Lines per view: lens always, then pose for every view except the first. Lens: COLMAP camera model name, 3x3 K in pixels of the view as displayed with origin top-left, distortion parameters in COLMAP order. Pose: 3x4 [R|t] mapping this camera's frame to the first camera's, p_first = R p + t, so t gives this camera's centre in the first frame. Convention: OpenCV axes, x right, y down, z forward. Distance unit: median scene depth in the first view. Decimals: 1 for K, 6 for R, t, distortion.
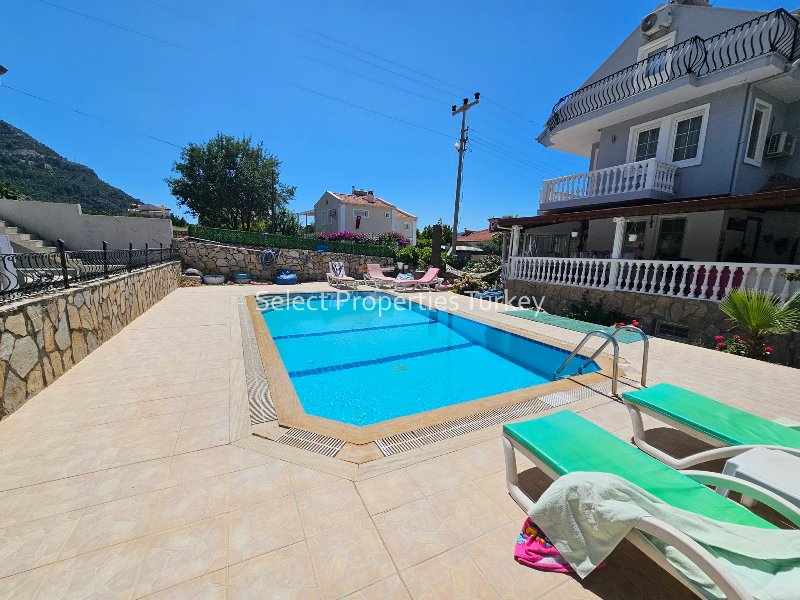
lens RADIAL K [[327.1, 0, 396.9], [0, 327.1, 304.5], [0, 0, 1]] dist [-0.001156, -0.000565]
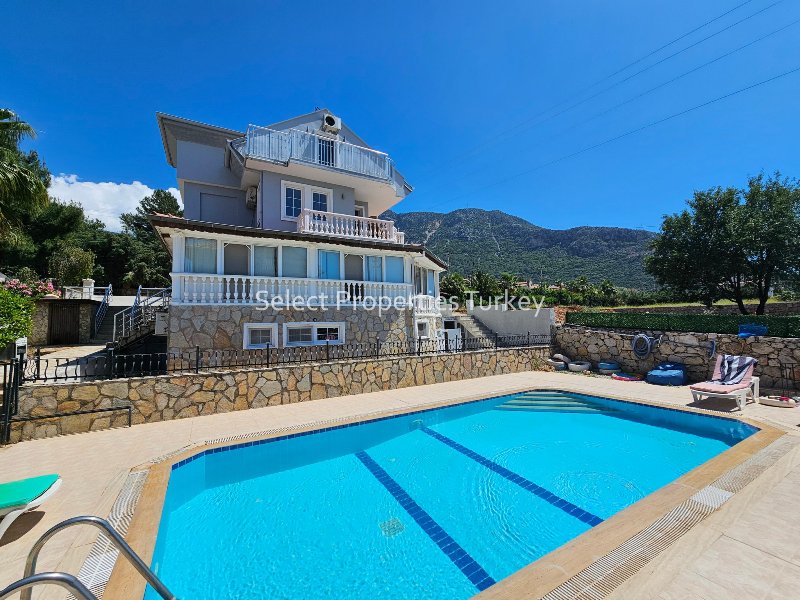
lens RADIAL K [[327.1, 0, 396.9], [0, 327.1, 304.5], [0, 0, 1]] dist [-0.001156, -0.000565]
pose [[0.065320, -0.095577, -0.993277, 0.340118], [-0.136574, 0.985179, -0.103779, -0.079948], [0.988474, 0.142435, 0.051299, 0.393854]]
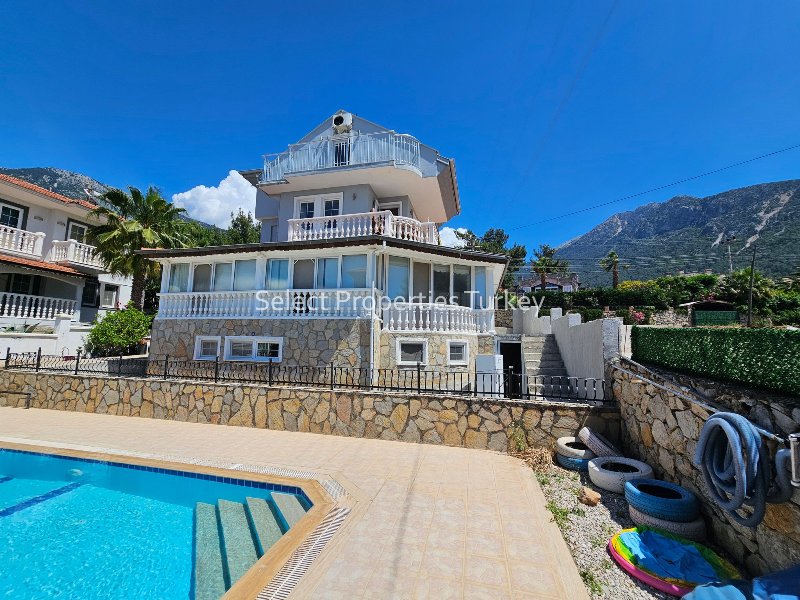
lens RADIAL K [[327.1, 0, 396.9], [0, 327.1, 304.5], [0, 0, 1]] dist [-0.001156, -0.000565]
pose [[-0.637431, -0.134947, -0.758598, -0.114917], [-0.164354, 0.985698, -0.037243, -0.194306], [0.752774, 0.100939, -0.650494, 0.987235]]
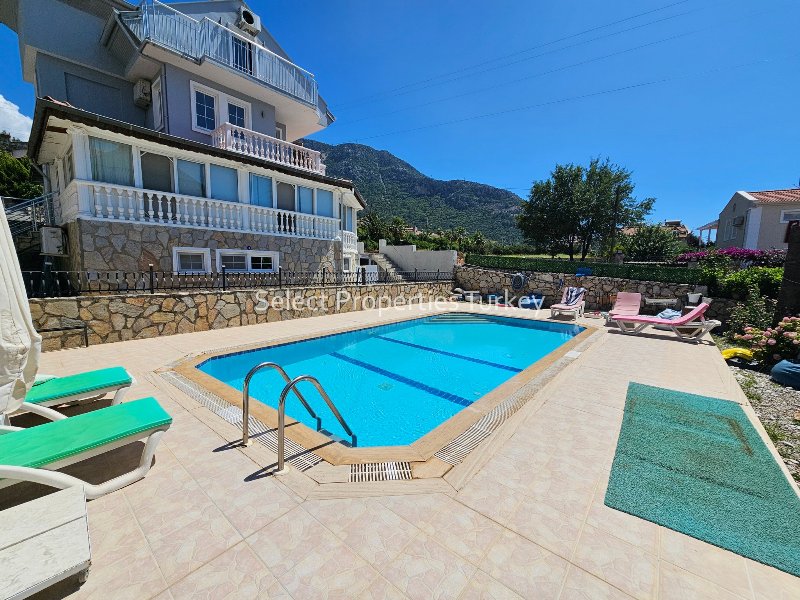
lens RADIAL K [[327.1, 0, 396.9], [0, 327.1, 304.5], [0, 0, 1]] dist [-0.001156, -0.000565]
pose [[0.403816, 0.082478, -0.911115, 0.400104], [-0.154177, 0.987818, 0.021088, -0.034143], [0.901755, 0.131957, 0.411613, 0.252851]]
